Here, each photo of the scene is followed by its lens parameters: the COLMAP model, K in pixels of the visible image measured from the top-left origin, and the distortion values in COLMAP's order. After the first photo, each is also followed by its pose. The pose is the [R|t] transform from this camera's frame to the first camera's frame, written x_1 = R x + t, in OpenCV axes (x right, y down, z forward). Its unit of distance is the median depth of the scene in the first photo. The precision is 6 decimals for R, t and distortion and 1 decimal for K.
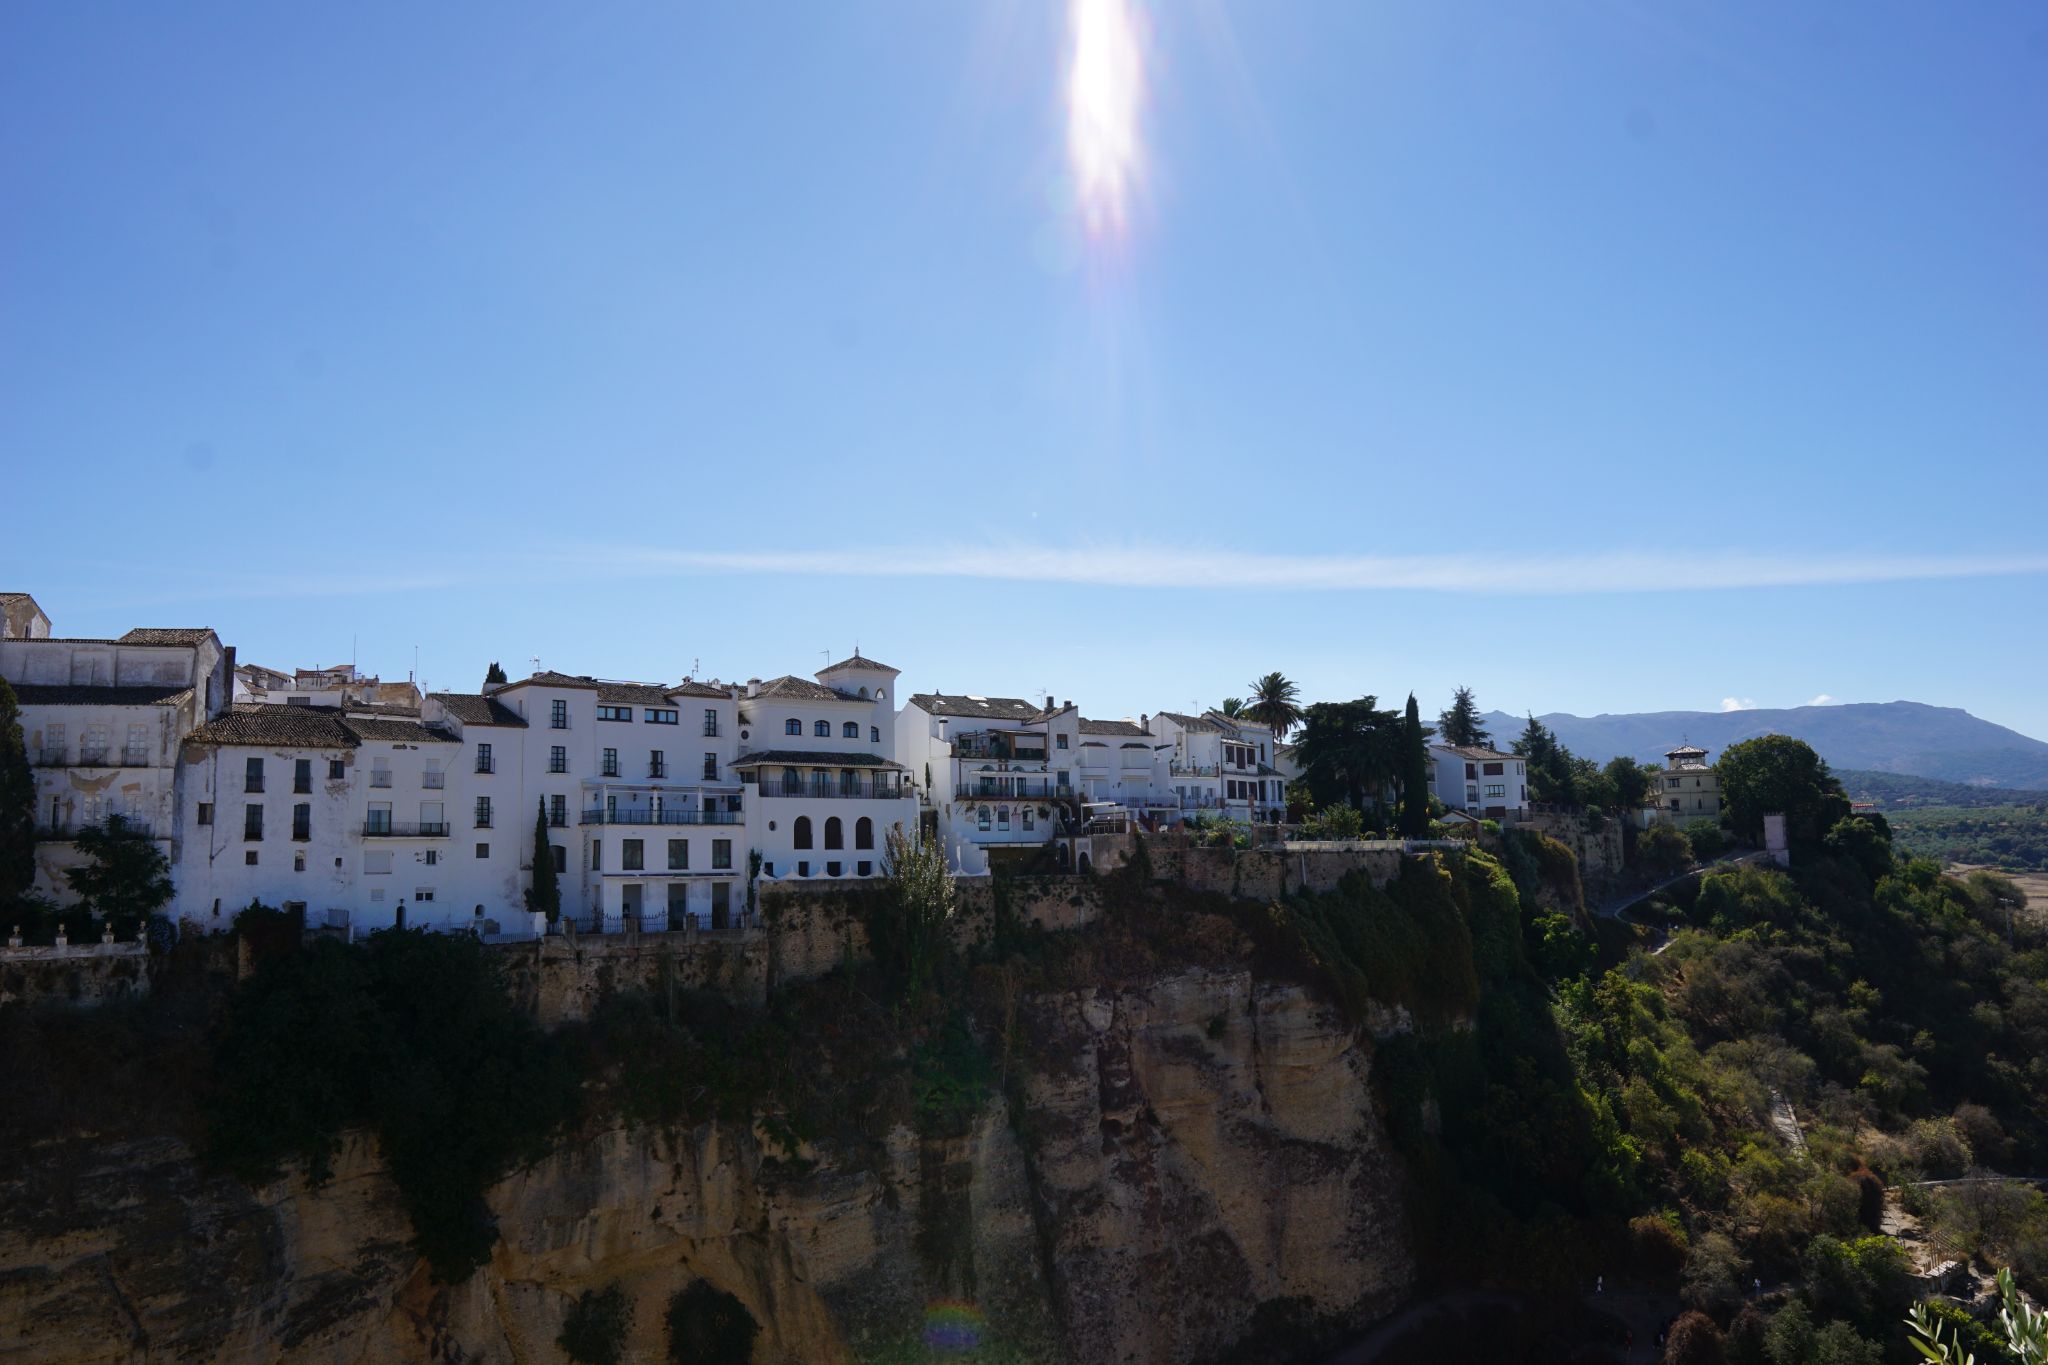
lens RADIAL K [[1436.7, 0, 1021.6], [0, 1436.7, 678.0], [0, 0, 1]] dist [-0.111211, 0.074813]
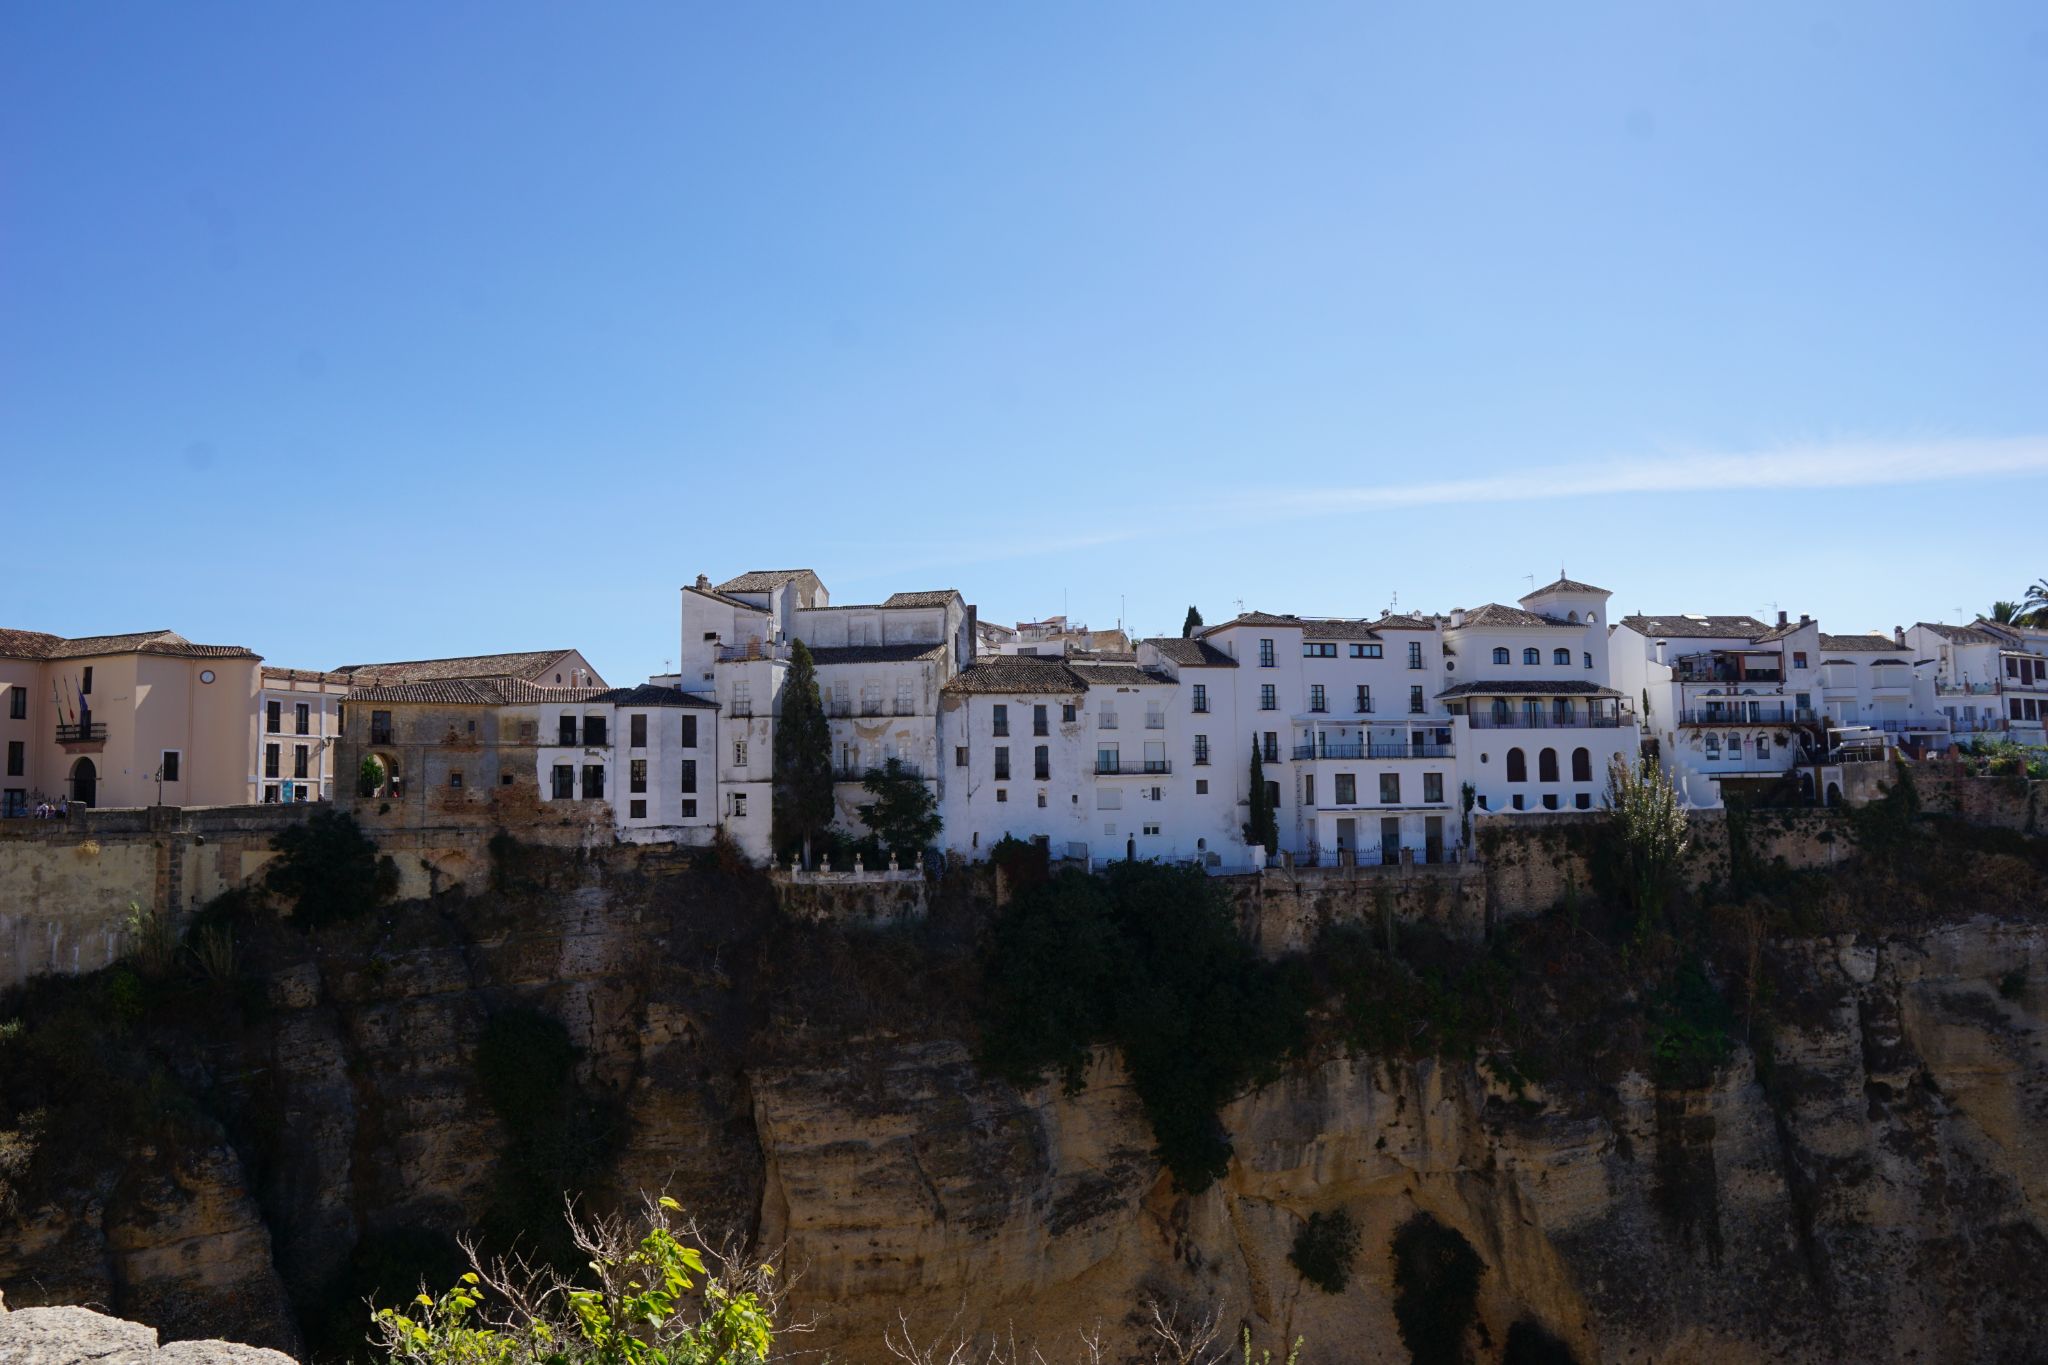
lens RADIAL K [[1436.7, 0, 1021.6], [0, 1436.7, 678.0], [0, 0, 1]] dist [-0.111211, 0.074813]
pose [[0.895074, -0.034117, -0.444611, -0.027585], [0.054379, 0.997978, 0.032894, -0.000111], [0.442590, -0.053620, 0.895120, -0.002350]]
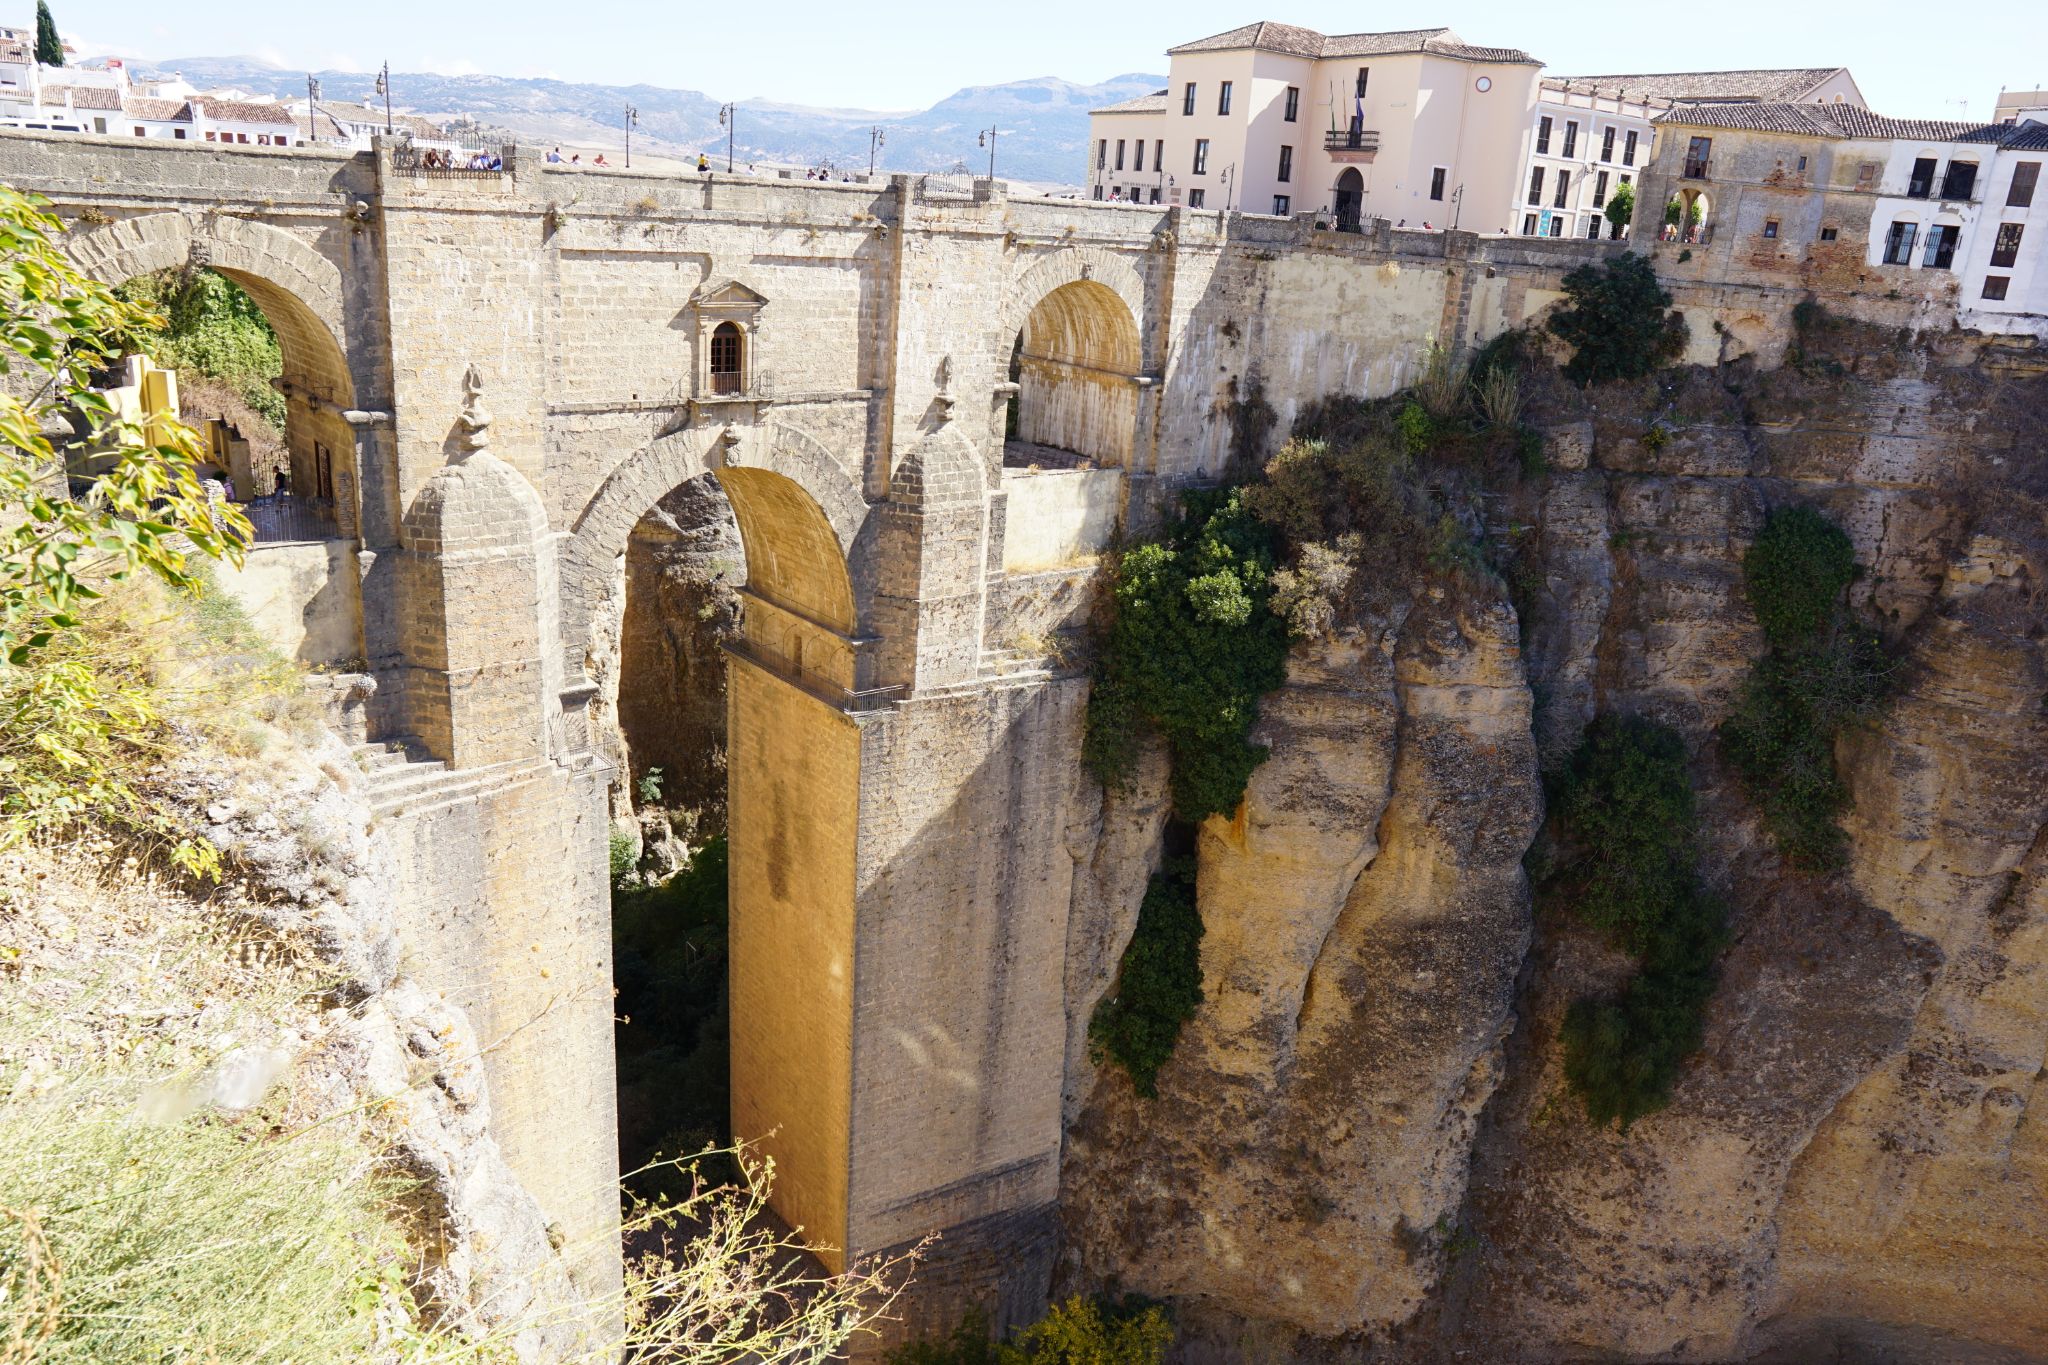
lens RADIAL K [[1436.7, 0, 1021.6], [0, 1436.7, 678.0], [0, 0, 1]] dist [-0.111211, 0.074813]
pose [[0.436247, 0.333116, -0.835896, -0.232905], [0.035035, 0.921959, 0.385699, -0.005143], [0.899144, -0.197546, 0.390531, -0.060432]]
